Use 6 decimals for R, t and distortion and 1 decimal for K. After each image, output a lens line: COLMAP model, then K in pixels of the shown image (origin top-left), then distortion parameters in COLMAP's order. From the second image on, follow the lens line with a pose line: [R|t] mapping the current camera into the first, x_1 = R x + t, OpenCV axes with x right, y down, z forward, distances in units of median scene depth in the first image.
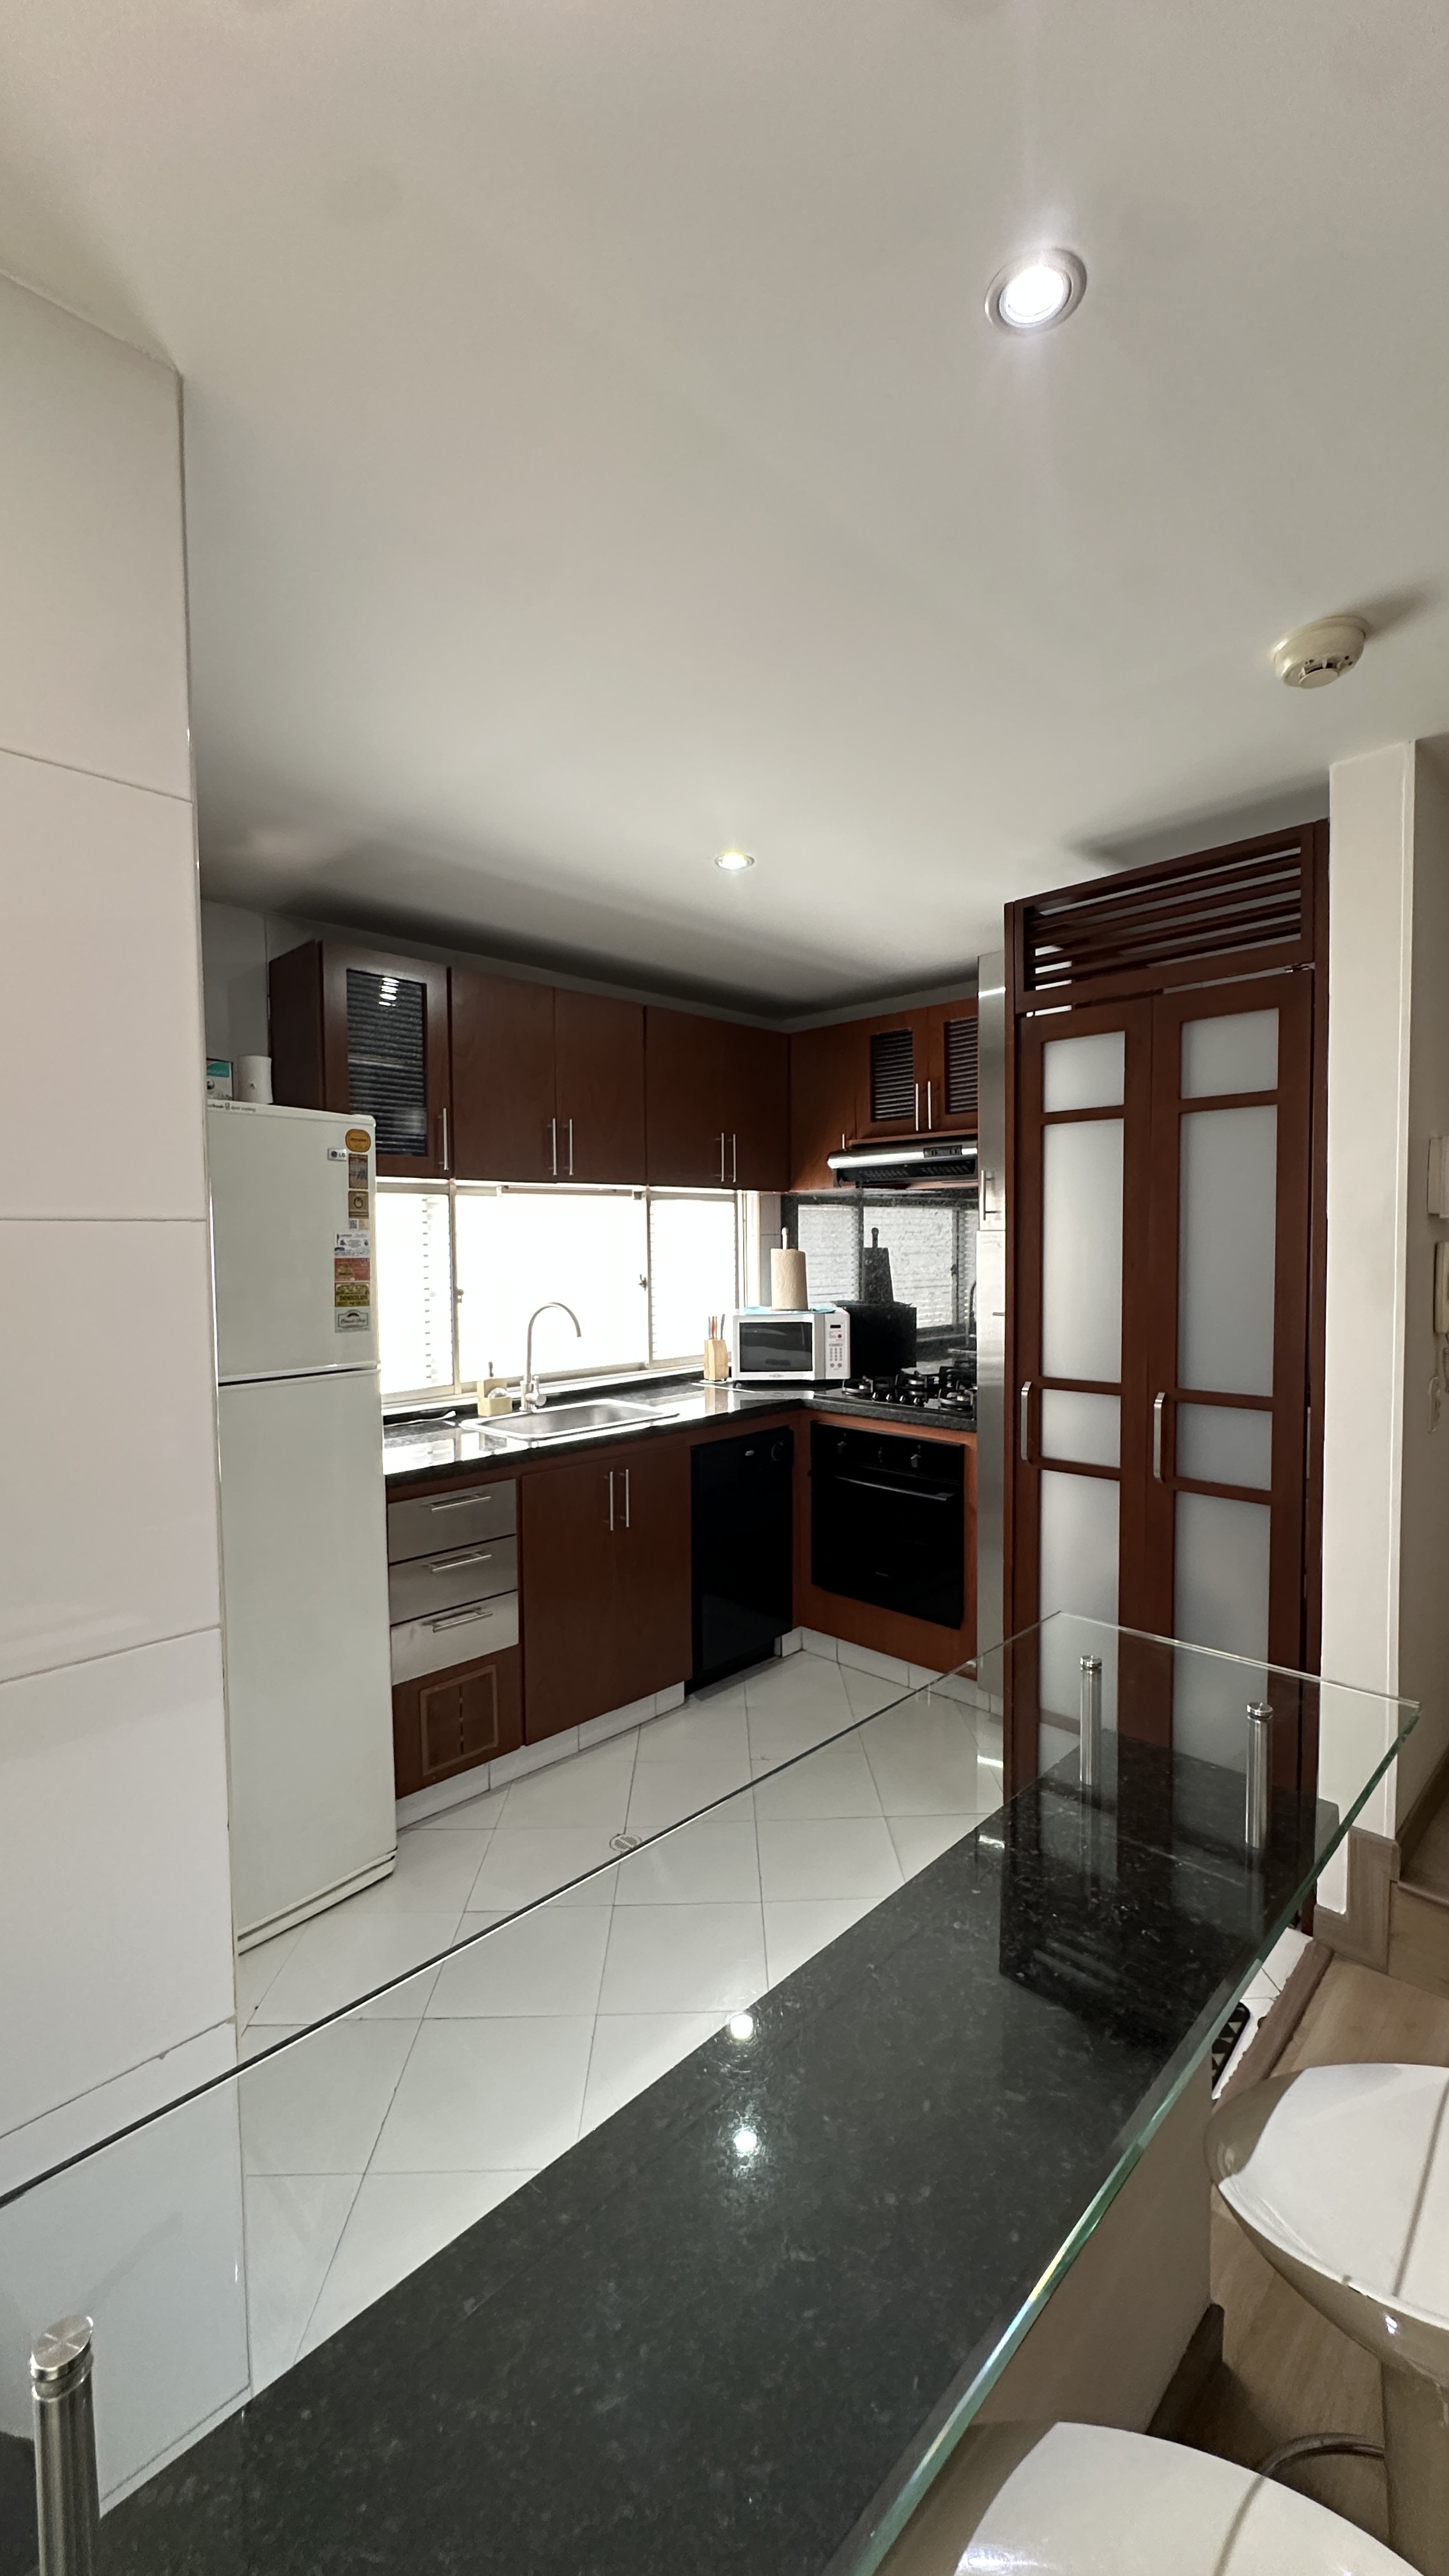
lens RADIAL K [[1043.3, 0, 734.6], [0, 1043.3, 1295.3], [0, 0, 1]] dist [-0.000815, -0.000353]
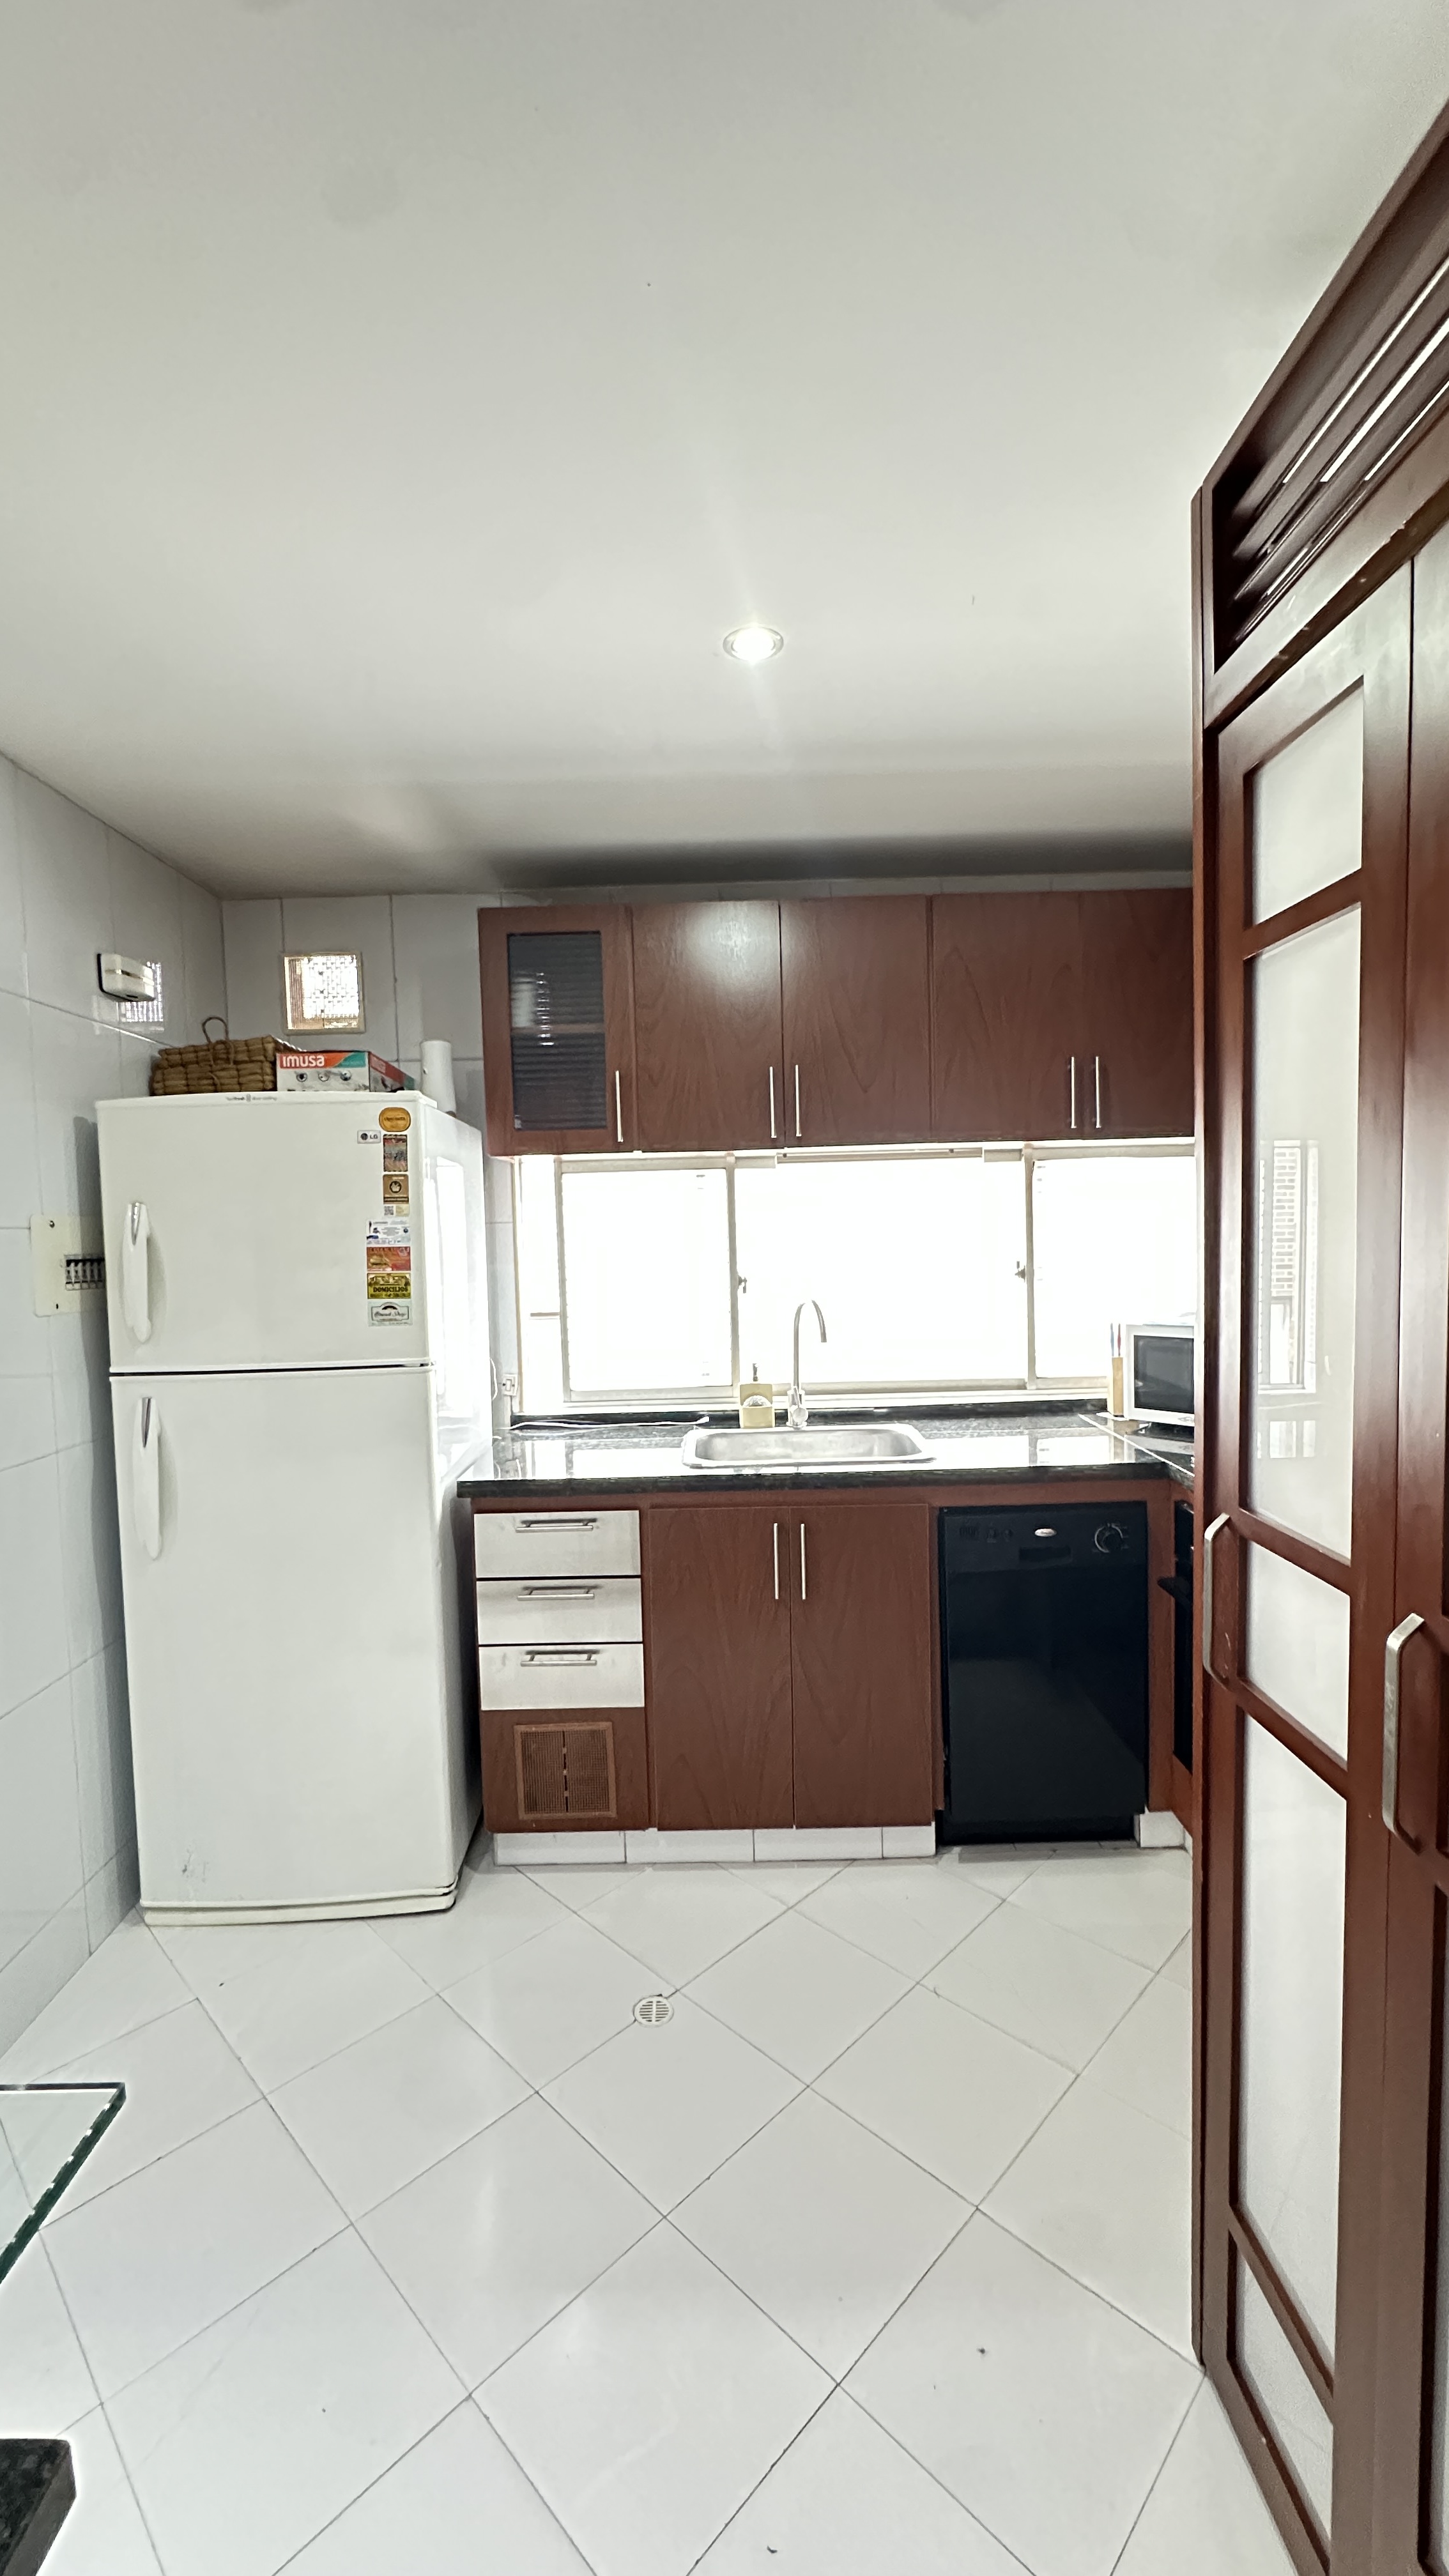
lens RADIAL K [[1043.3, 0, 734.6], [0, 1043.3, 1295.3], [0, 0, 1]] dist [-0.000815, -0.000353]
pose [[0.694460, 0.038783, -0.718485, 0.362582], [-0.018492, 0.999178, 0.036062, -0.022132], [0.719294, -0.011757, 0.694607, 0.401328]]
